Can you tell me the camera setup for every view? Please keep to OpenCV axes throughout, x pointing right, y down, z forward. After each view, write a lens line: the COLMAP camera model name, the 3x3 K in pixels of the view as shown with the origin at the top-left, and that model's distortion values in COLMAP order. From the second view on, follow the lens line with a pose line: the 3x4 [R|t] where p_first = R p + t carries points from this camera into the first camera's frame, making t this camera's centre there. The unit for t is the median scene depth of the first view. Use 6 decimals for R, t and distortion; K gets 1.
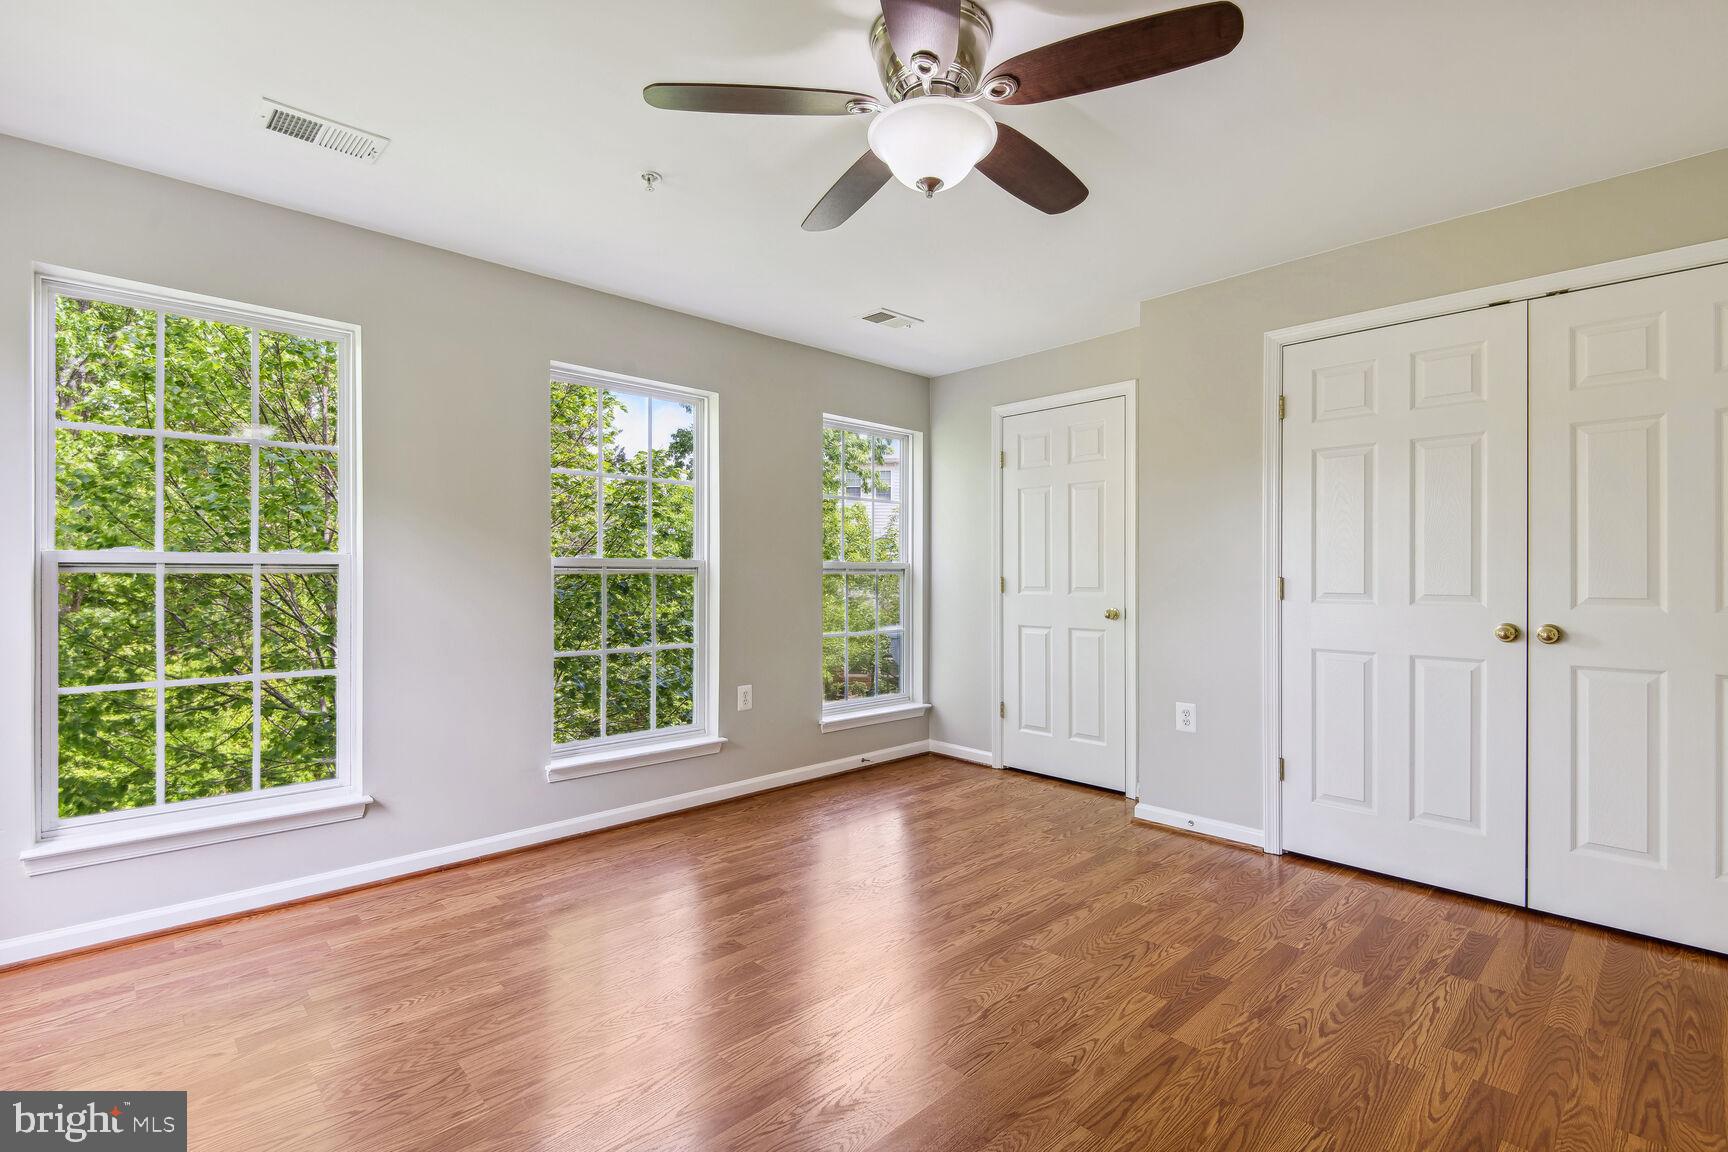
lens RADIAL K [[775.9, 0, 853.2], [0, 775.9, 571.3], [0, 0, 1]] dist [0.003302, -0.019731]
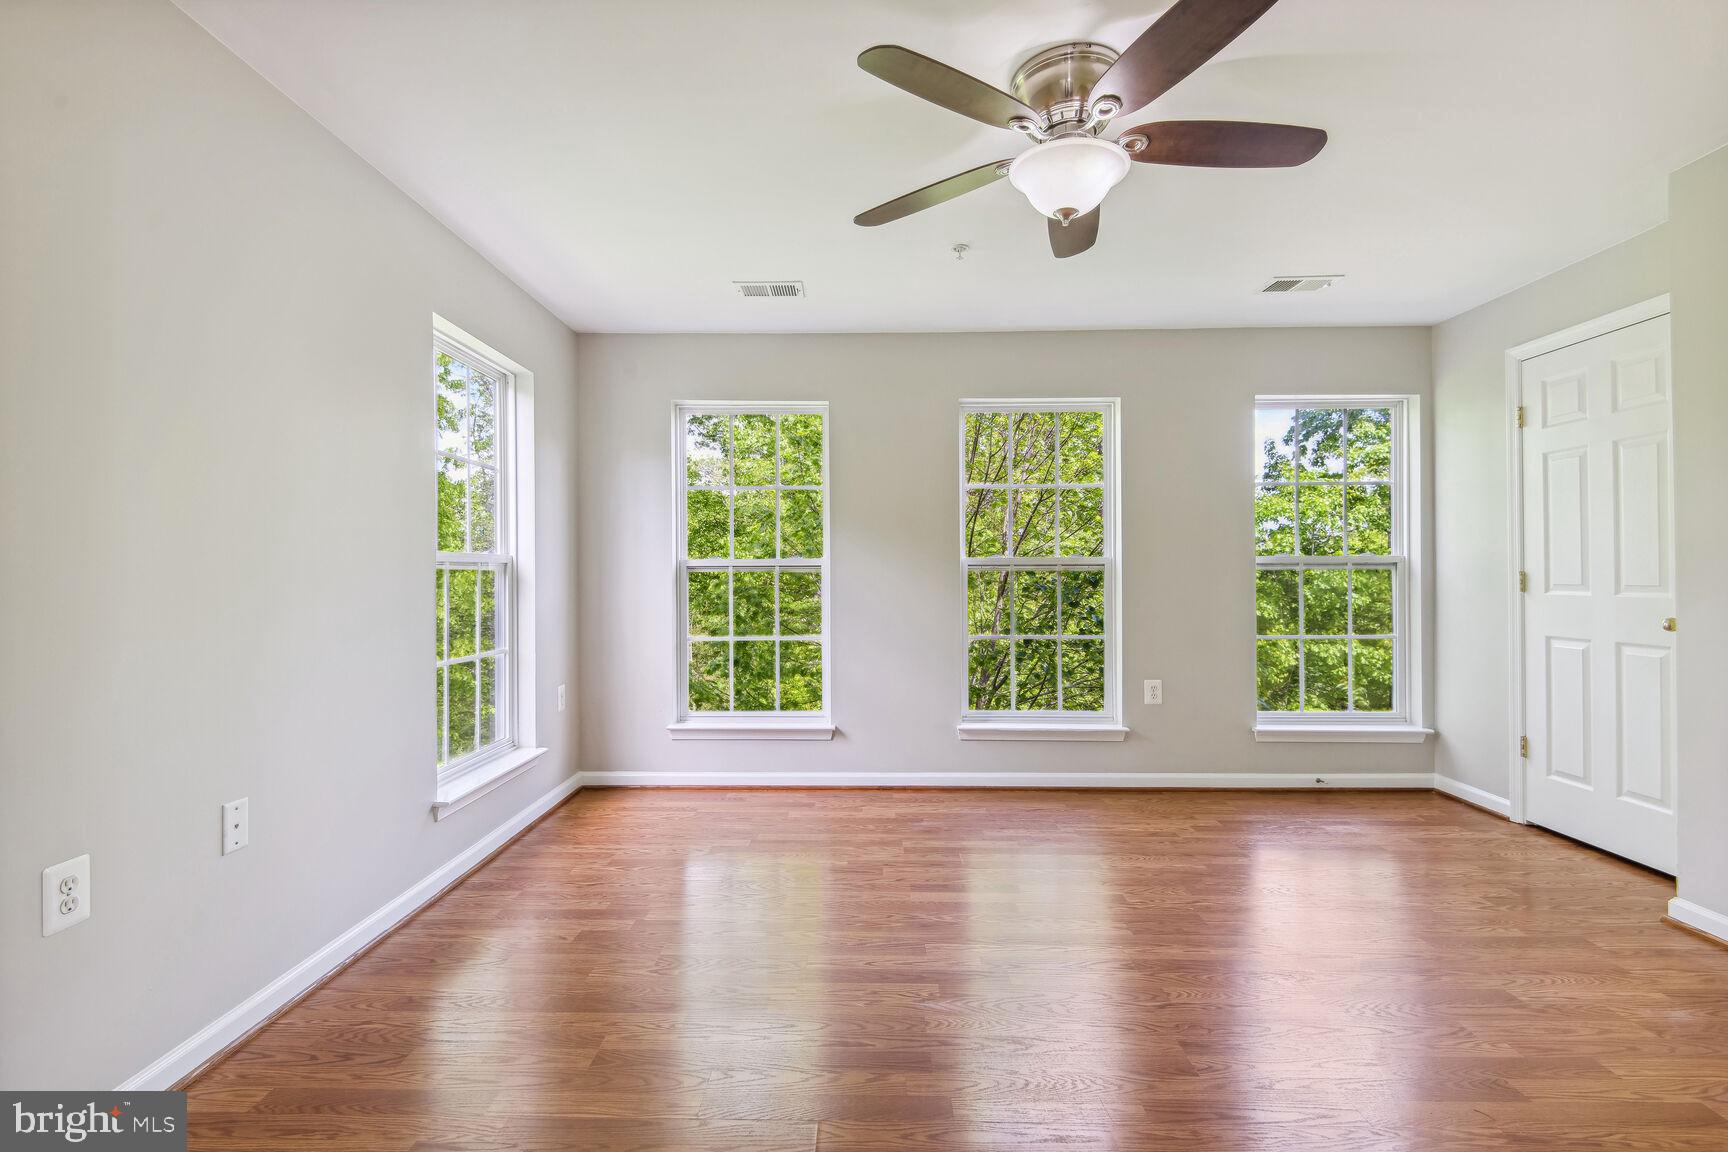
lens RADIAL K [[775.9, 0, 853.2], [0, 775.9, 571.3], [0, 0, 1]] dist [0.003302, -0.019731]
pose [[0.698381, -0.008336, -0.715678, 0.298657], [0.008314, 0.999959, -0.003533, 0.004803], [0.715678, -0.003483, 0.698421, 0.008493]]
